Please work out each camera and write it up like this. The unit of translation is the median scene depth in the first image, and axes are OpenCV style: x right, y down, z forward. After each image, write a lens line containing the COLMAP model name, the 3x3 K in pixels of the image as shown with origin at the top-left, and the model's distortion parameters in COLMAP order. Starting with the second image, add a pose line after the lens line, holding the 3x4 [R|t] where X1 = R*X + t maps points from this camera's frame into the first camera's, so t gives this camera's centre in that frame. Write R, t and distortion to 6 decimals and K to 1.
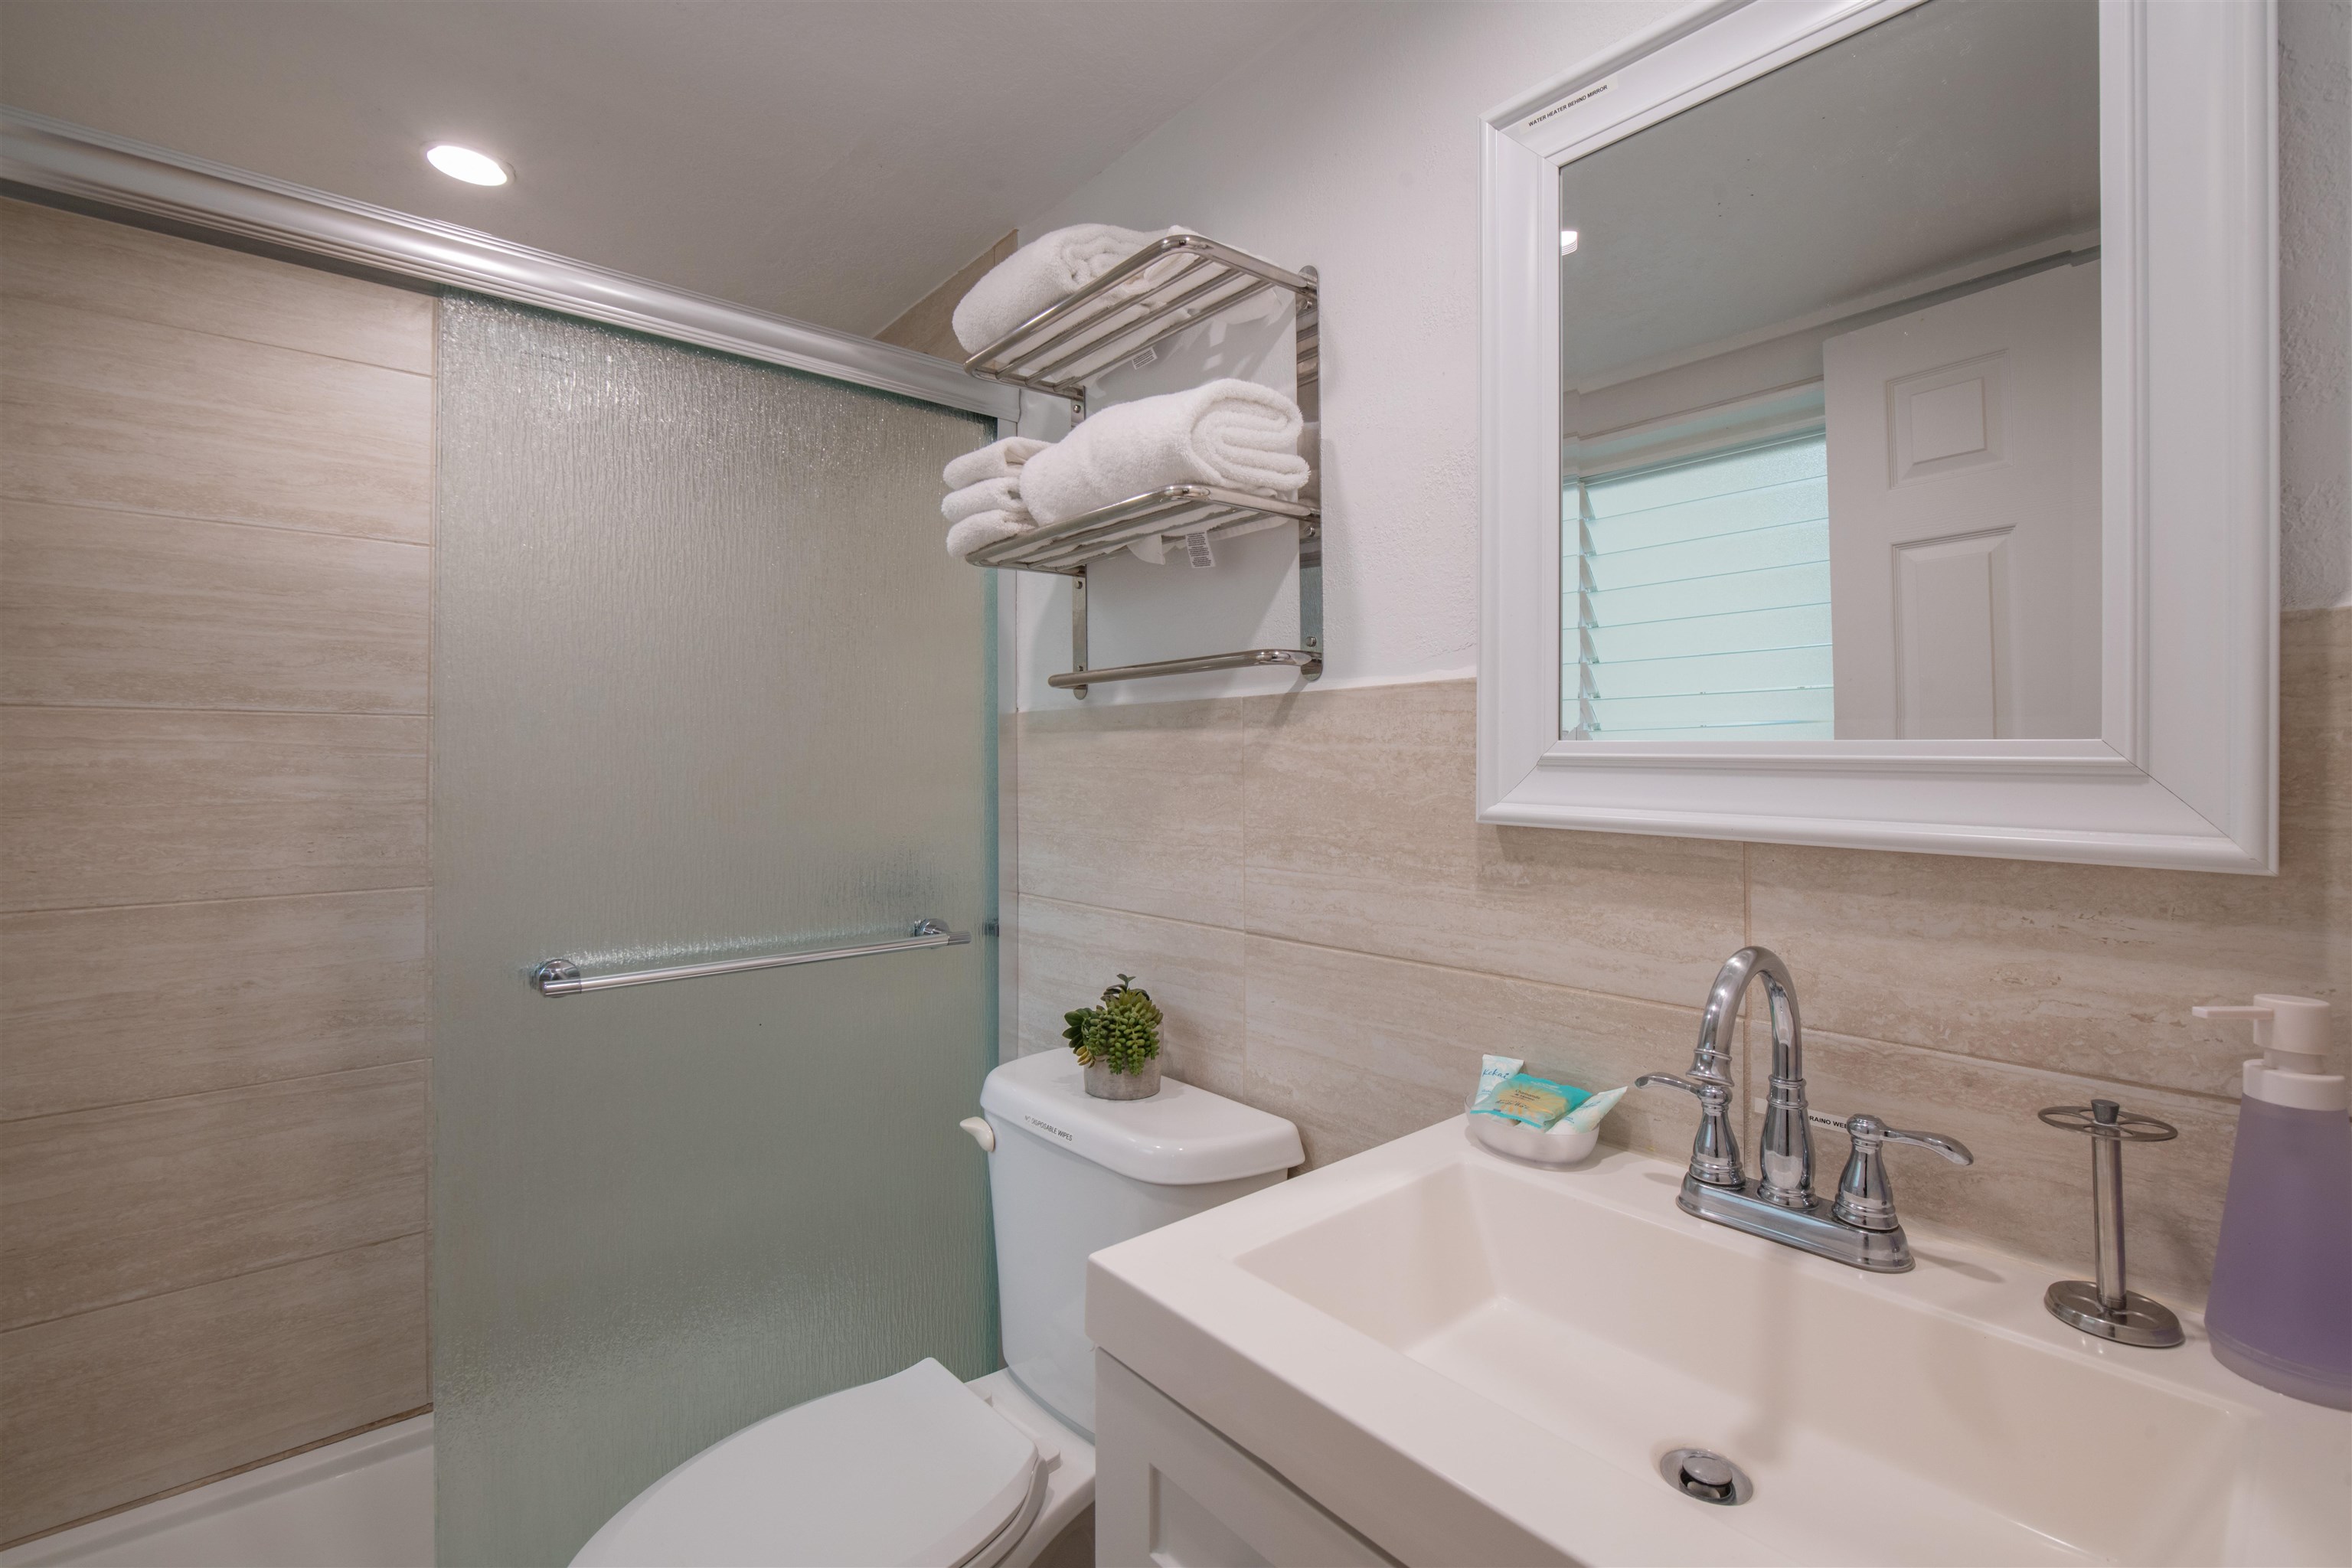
lens RADIAL K [[1011.3, 0, 1182.7], [0, 1011.3, 737.4], [0, 0, 1]] dist [-0.016051, 0.002223]
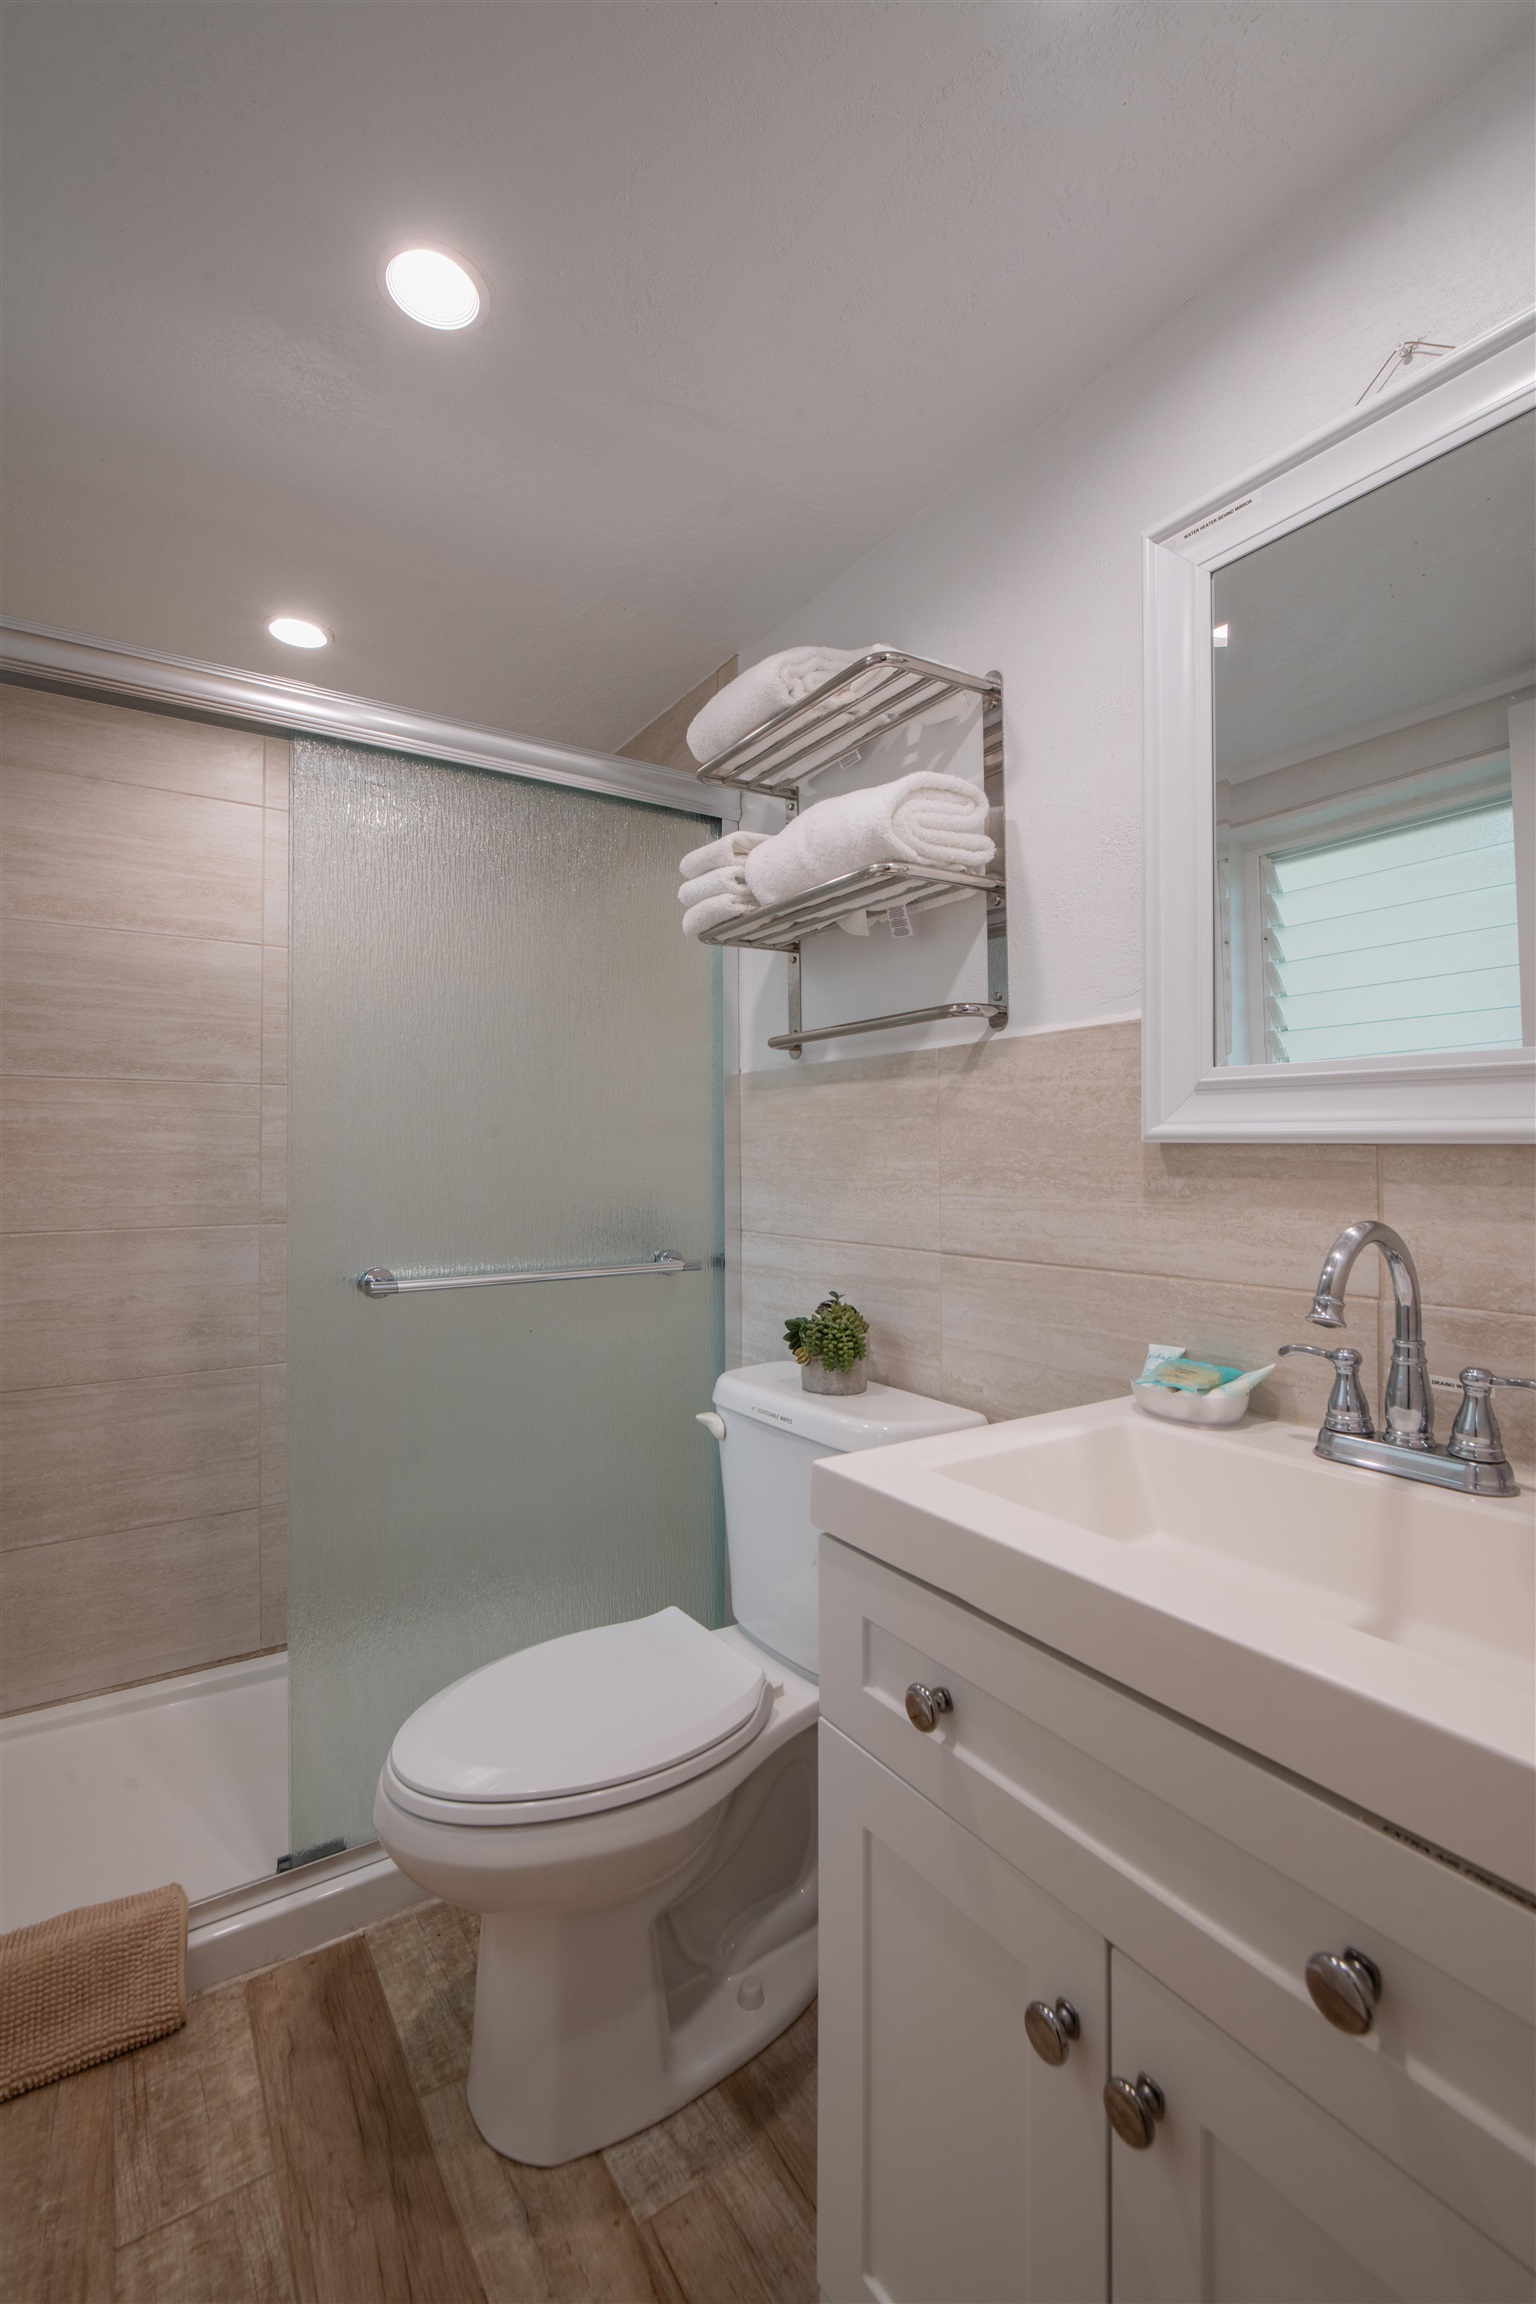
lens RADIAL K [[990.6, 0, 749.9], [0, 990.6, 1140.4], [0, 0, 1]] dist [-0.016051, 0.002223]
pose [[0.991119, -0.004369, -0.132905, -0.003192], [0.004423, 0.999990, 0.000106, 0.063125], [0.132903, -0.000693, 0.991129, -0.144598]]
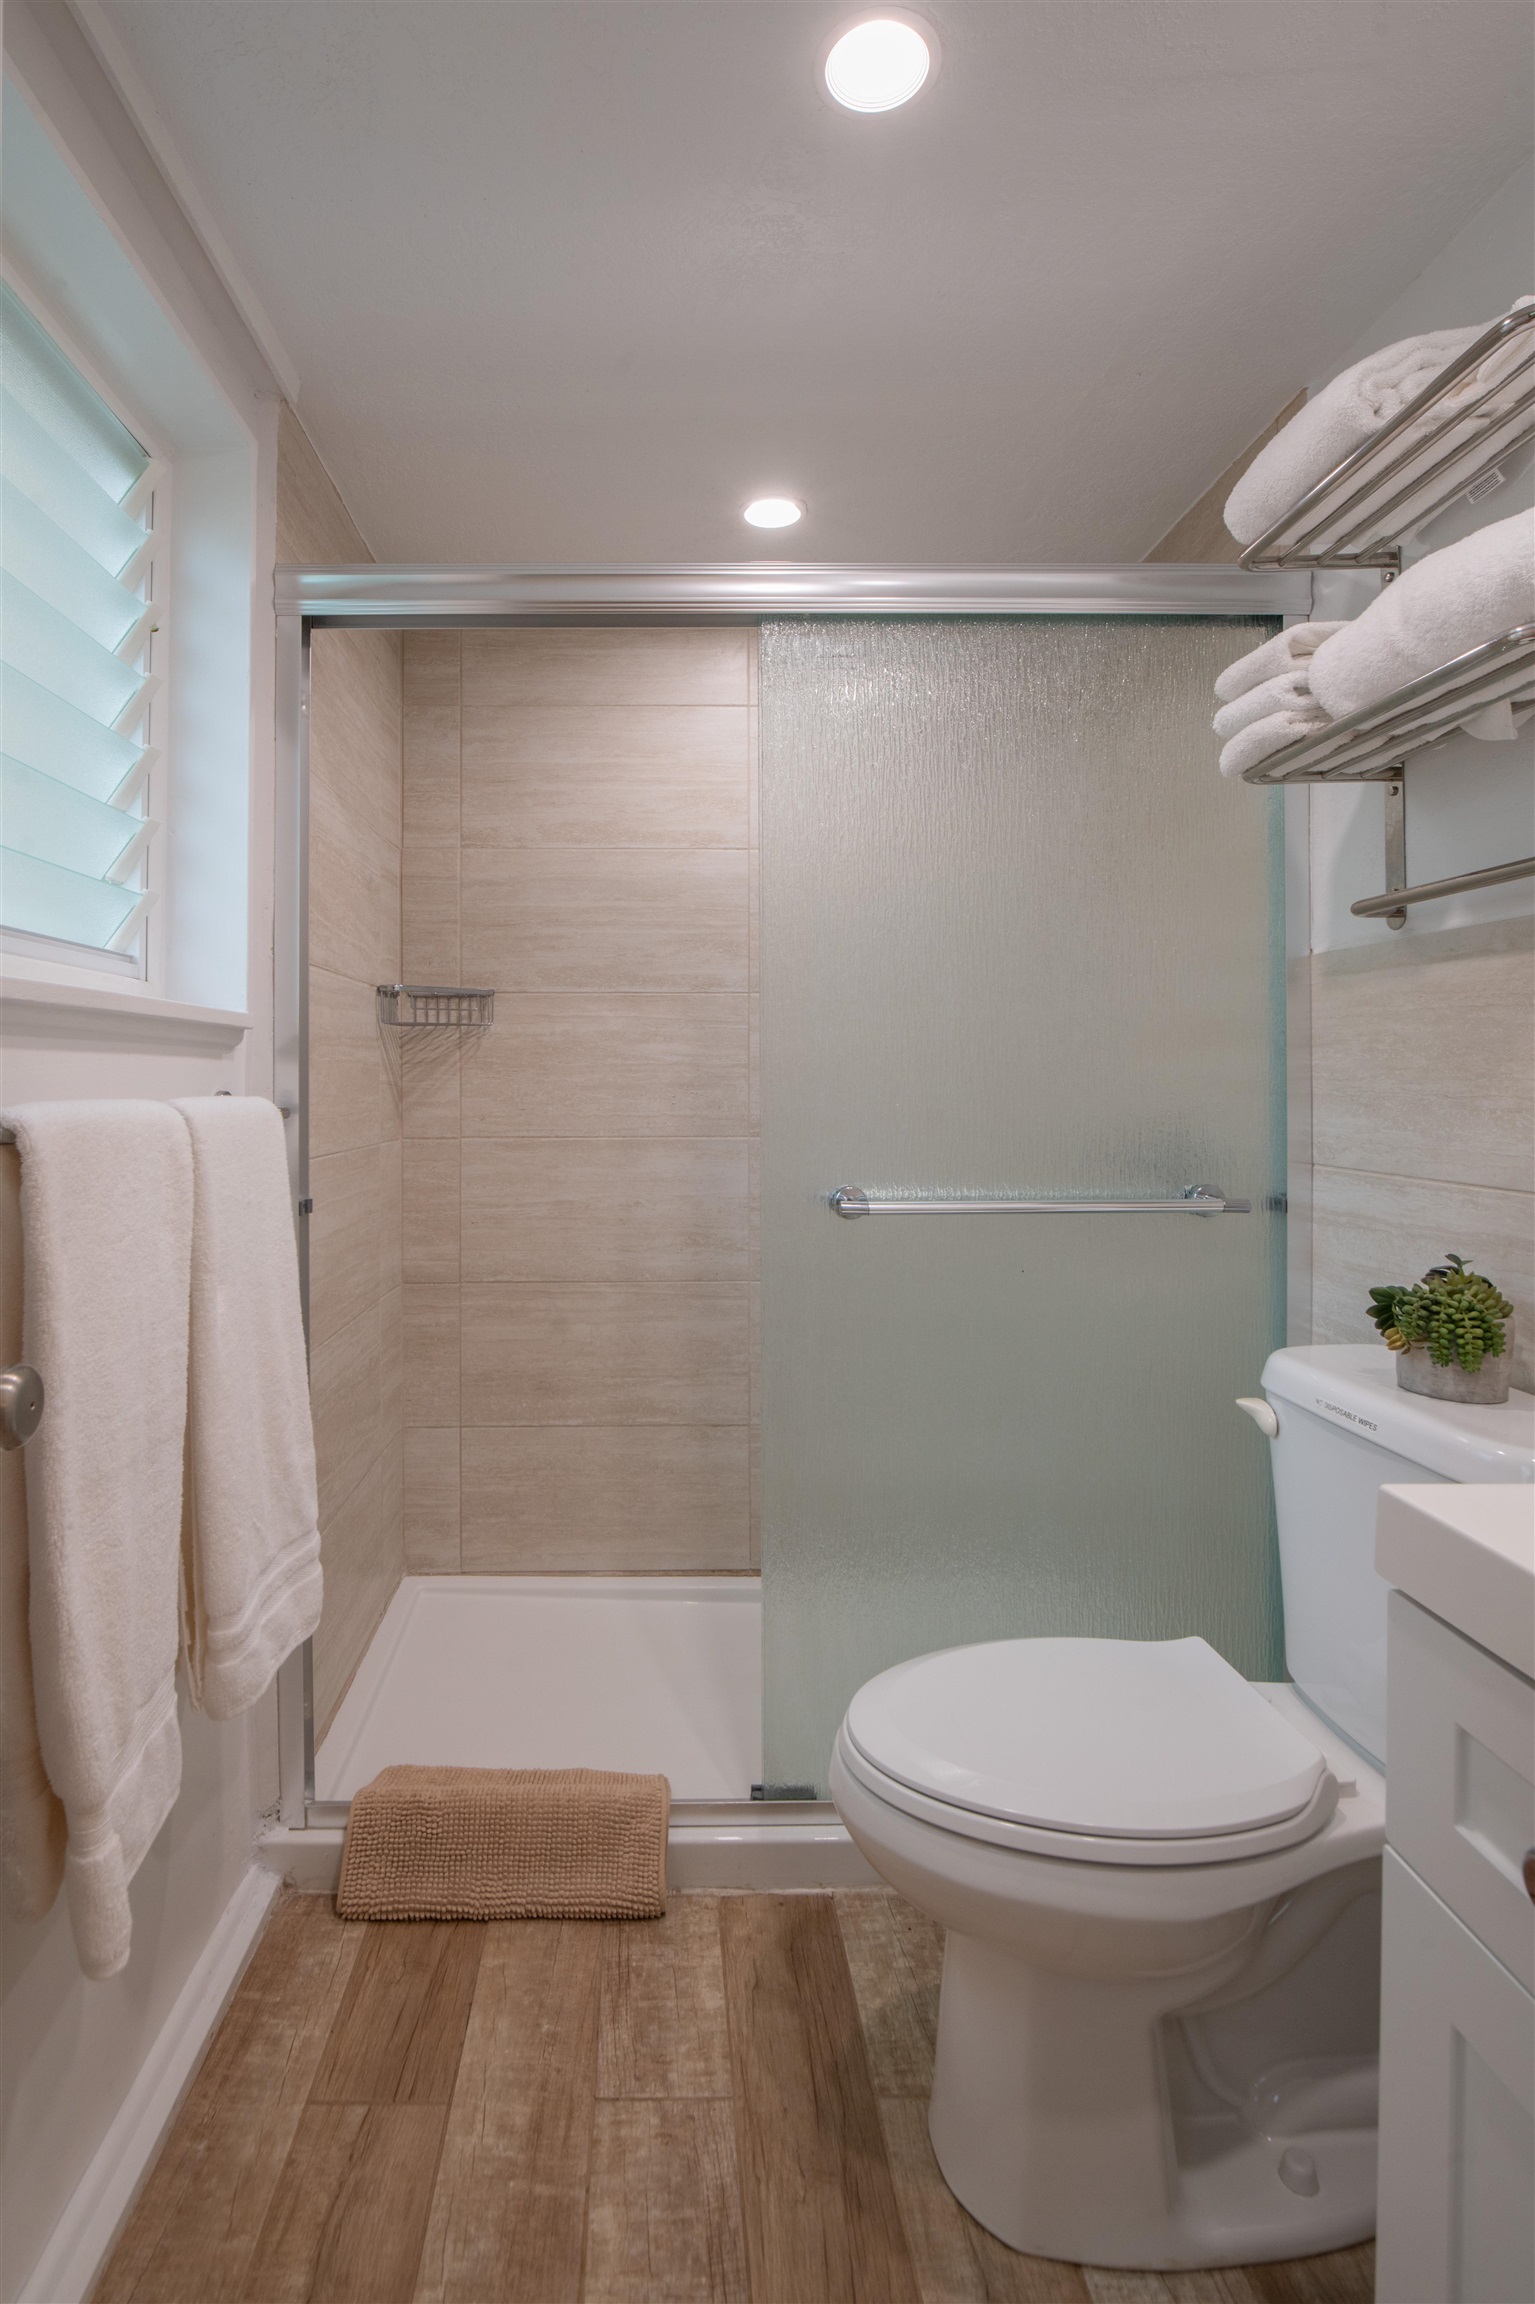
lens RADIAL K [[1113.7, 0, 665.5], [0, 1113.7, 1080.4], [0, 0, 1]] dist [-0.016009, 0.002375]
pose [[0.763052, 0.002880, -0.646331, 0.032582], [0.010639, 0.999799, 0.017015, 0.074825], [0.646250, -0.019860, 0.762867, -0.092660]]
